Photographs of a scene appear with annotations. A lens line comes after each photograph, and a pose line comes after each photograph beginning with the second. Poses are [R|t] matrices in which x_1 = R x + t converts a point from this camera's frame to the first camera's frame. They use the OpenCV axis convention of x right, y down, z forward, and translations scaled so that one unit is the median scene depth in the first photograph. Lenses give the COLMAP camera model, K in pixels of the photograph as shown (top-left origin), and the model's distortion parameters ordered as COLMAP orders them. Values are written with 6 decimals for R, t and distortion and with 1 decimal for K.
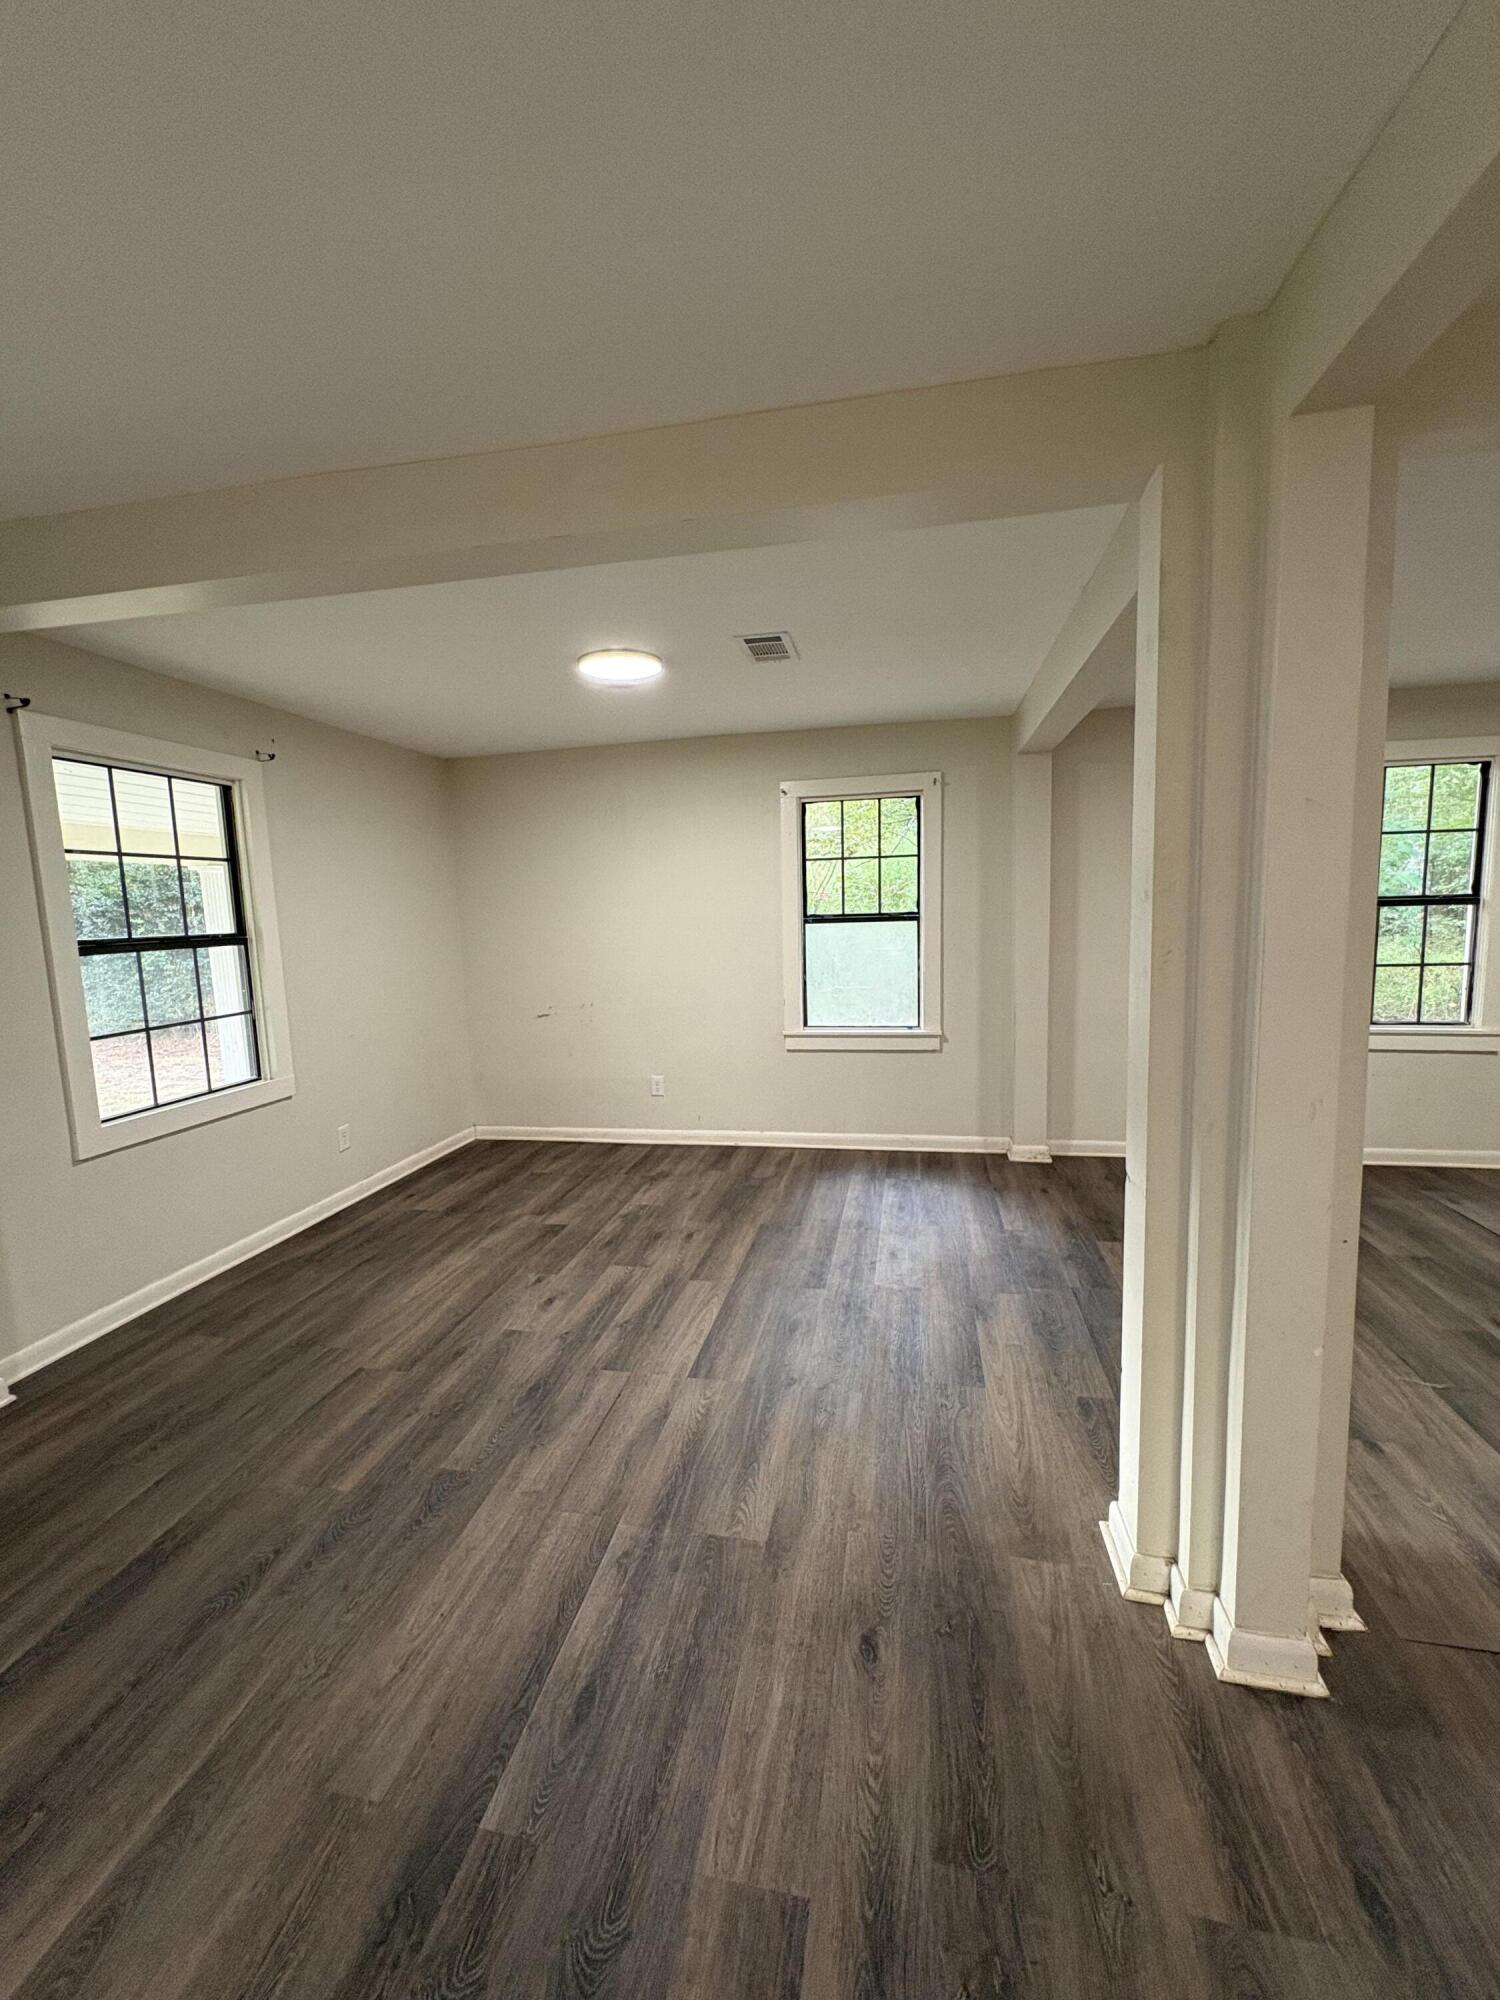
lens RADIAL K [[799.4, 0, 748.0], [0, 799.4, 996.0], [0, 0, 1]] dist [0.001575, -0.000042]
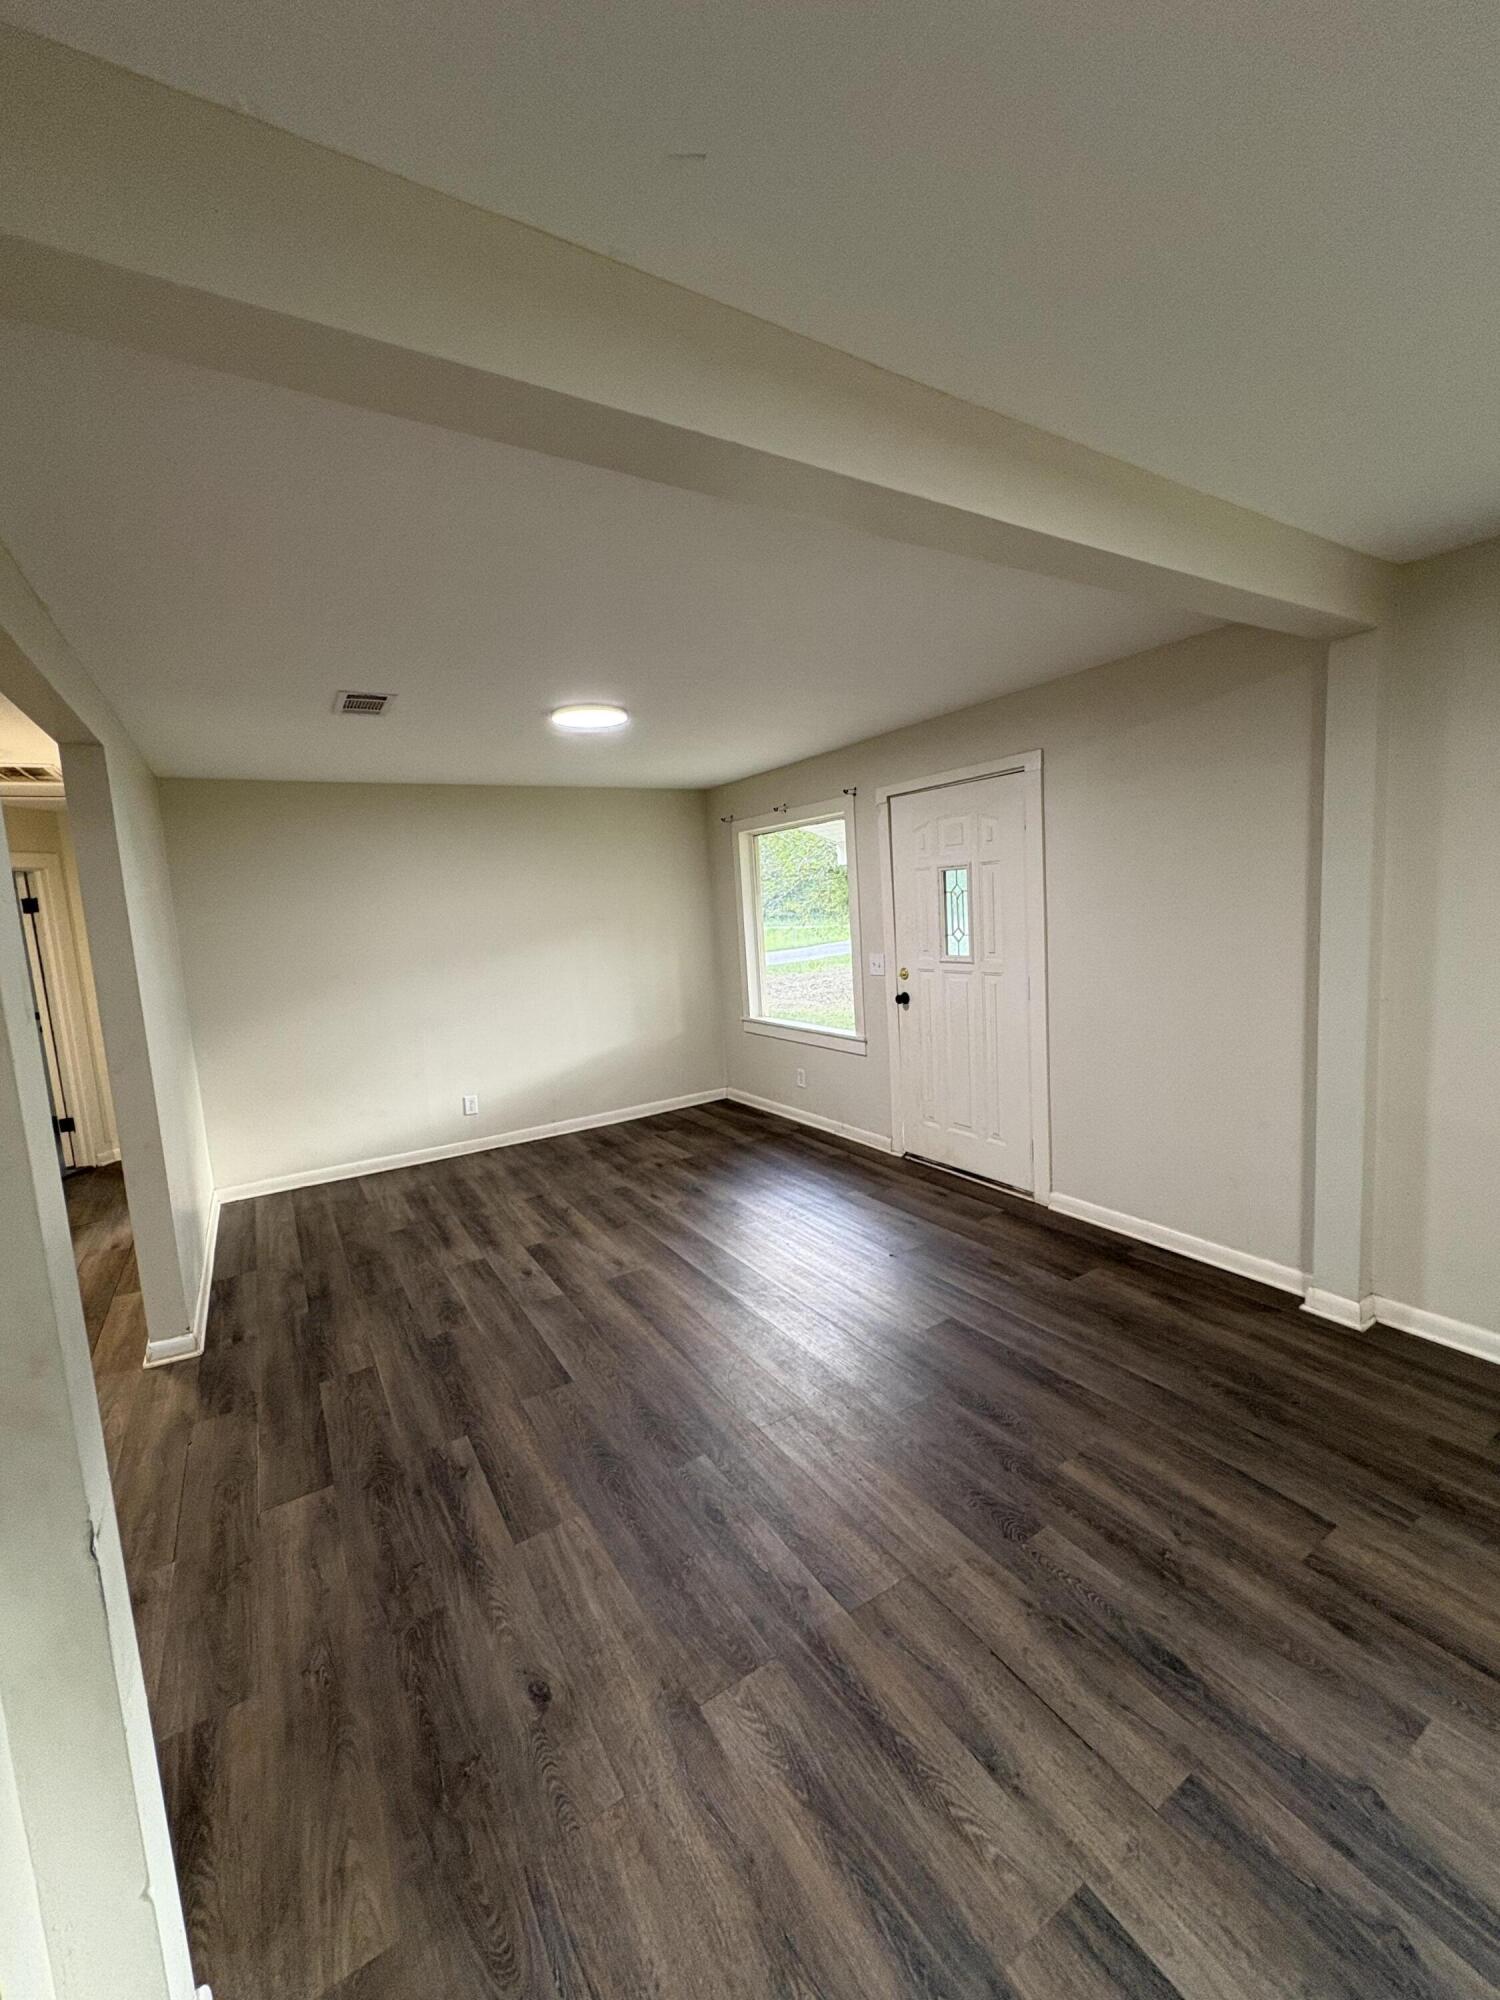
lens RADIAL K [[799.4, 0, 785.6], [0, 799.4, 993.3], [0, 0, 1]] dist [0.001575, -0.000042]
pose [[-0.696956, 0.153859, -0.700415, 0.368813], [-0.004015, 0.975860, 0.218360, -0.205501], [0.717103, 0.154999, -0.679513, 1.284919]]
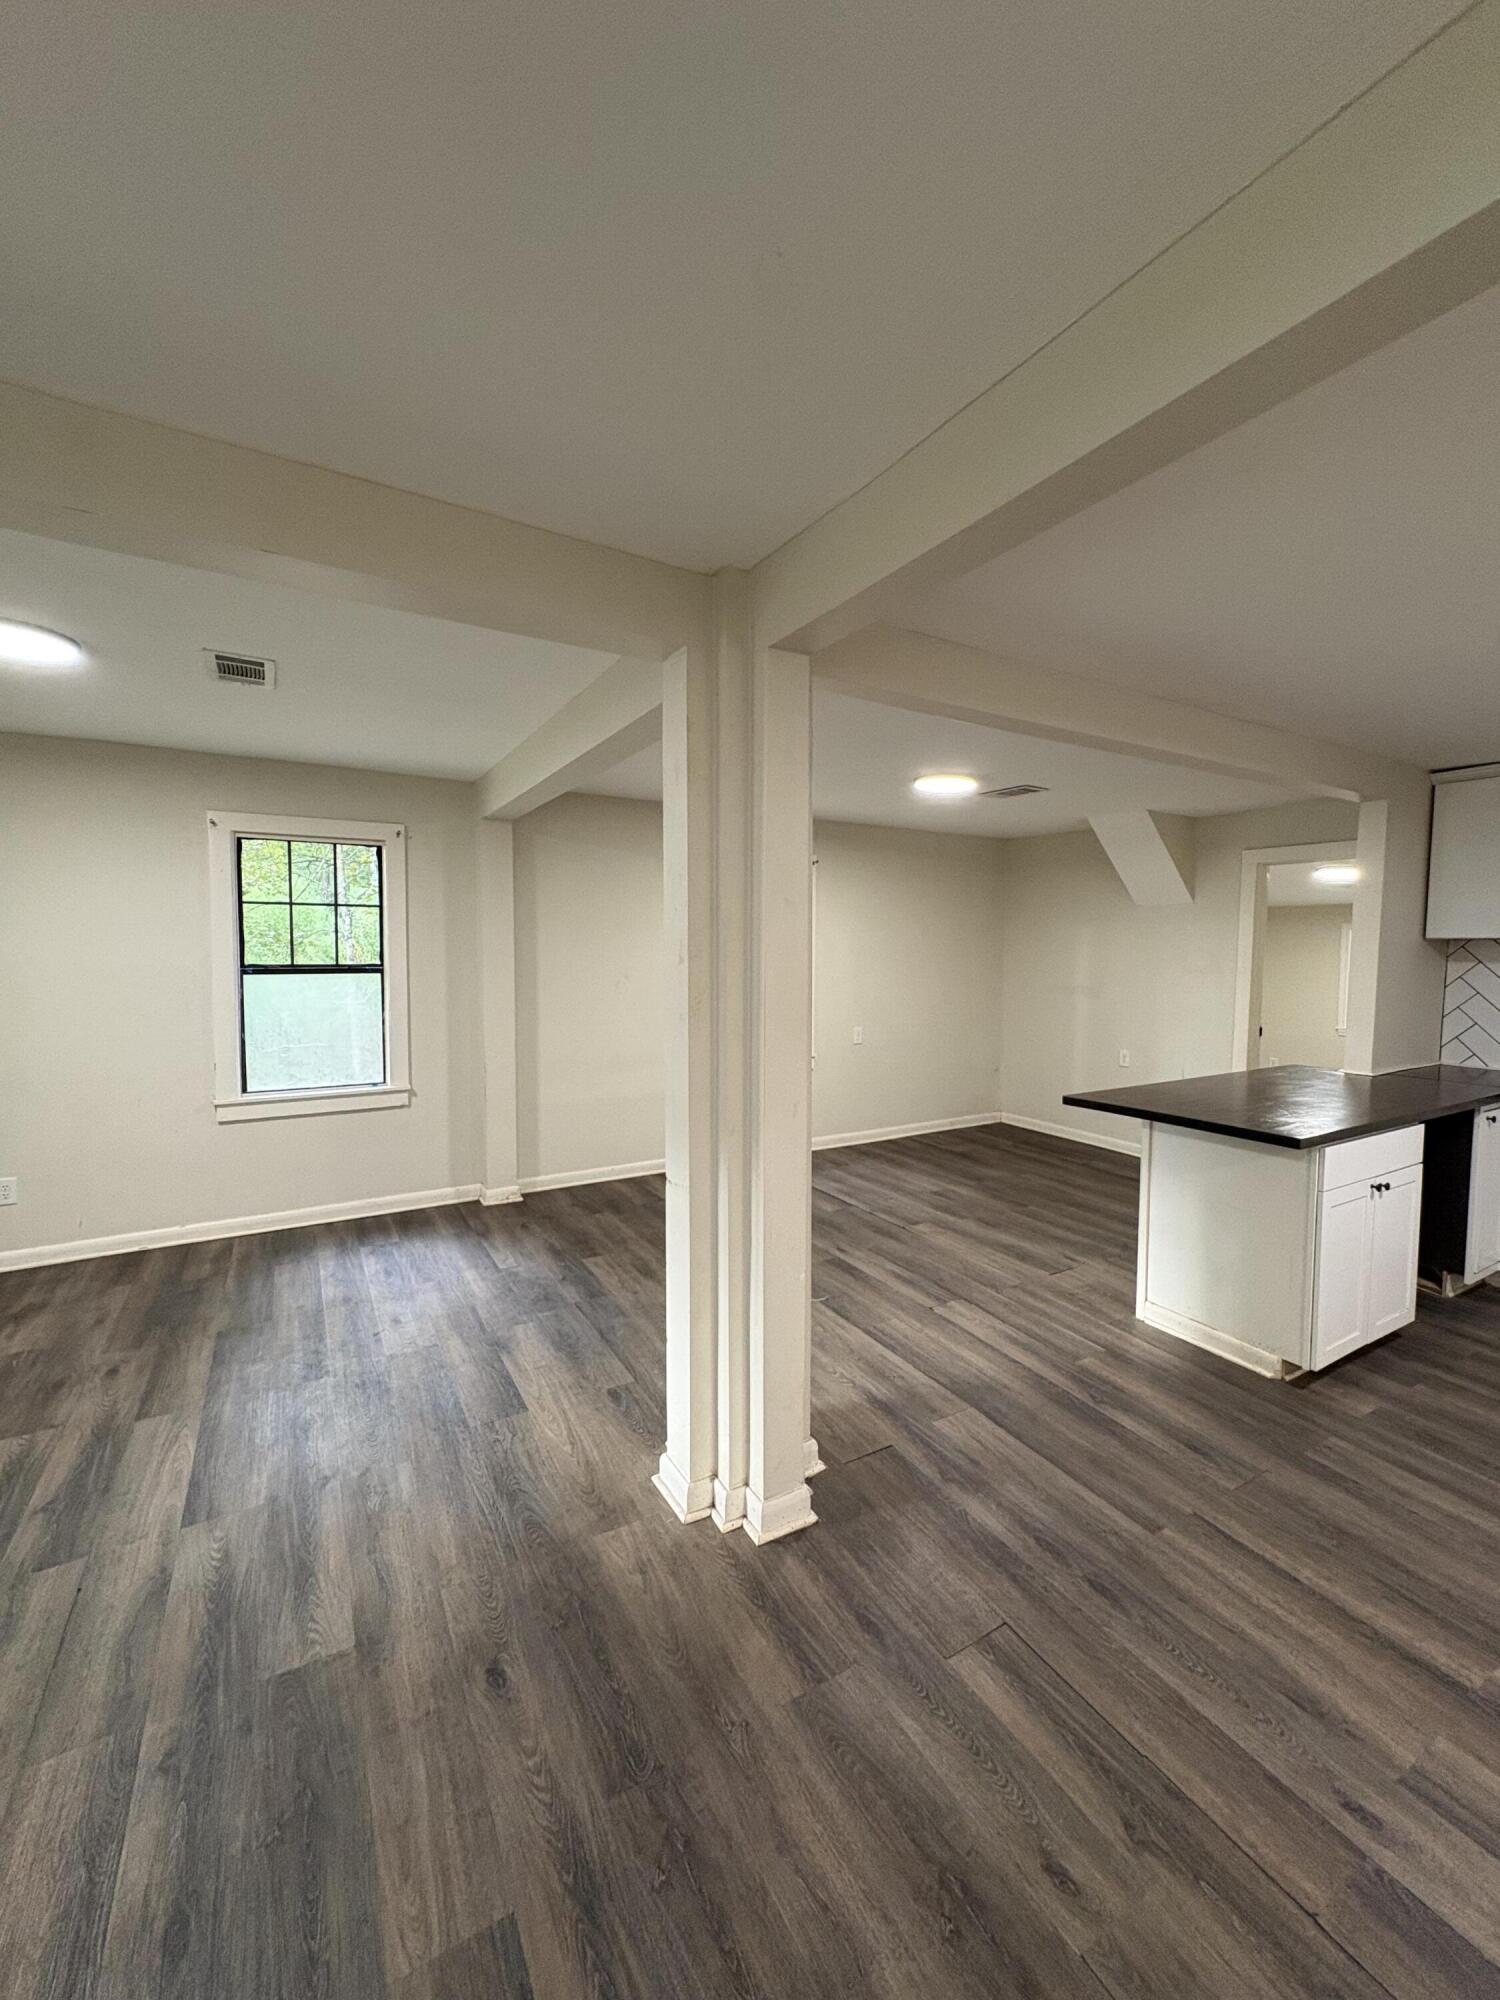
lens RADIAL K [[799.4, 0, 746.5], [0, 799.4, 999.2], [0, 0, 1]] dist [0.001575, -0.000042]
pose [[0.751211, -0.007765, 0.660017, -0.203501], [0.047482, 0.997976, -0.042301, -0.001534], [-0.658352, 0.063116, 0.750059, -0.032844]]
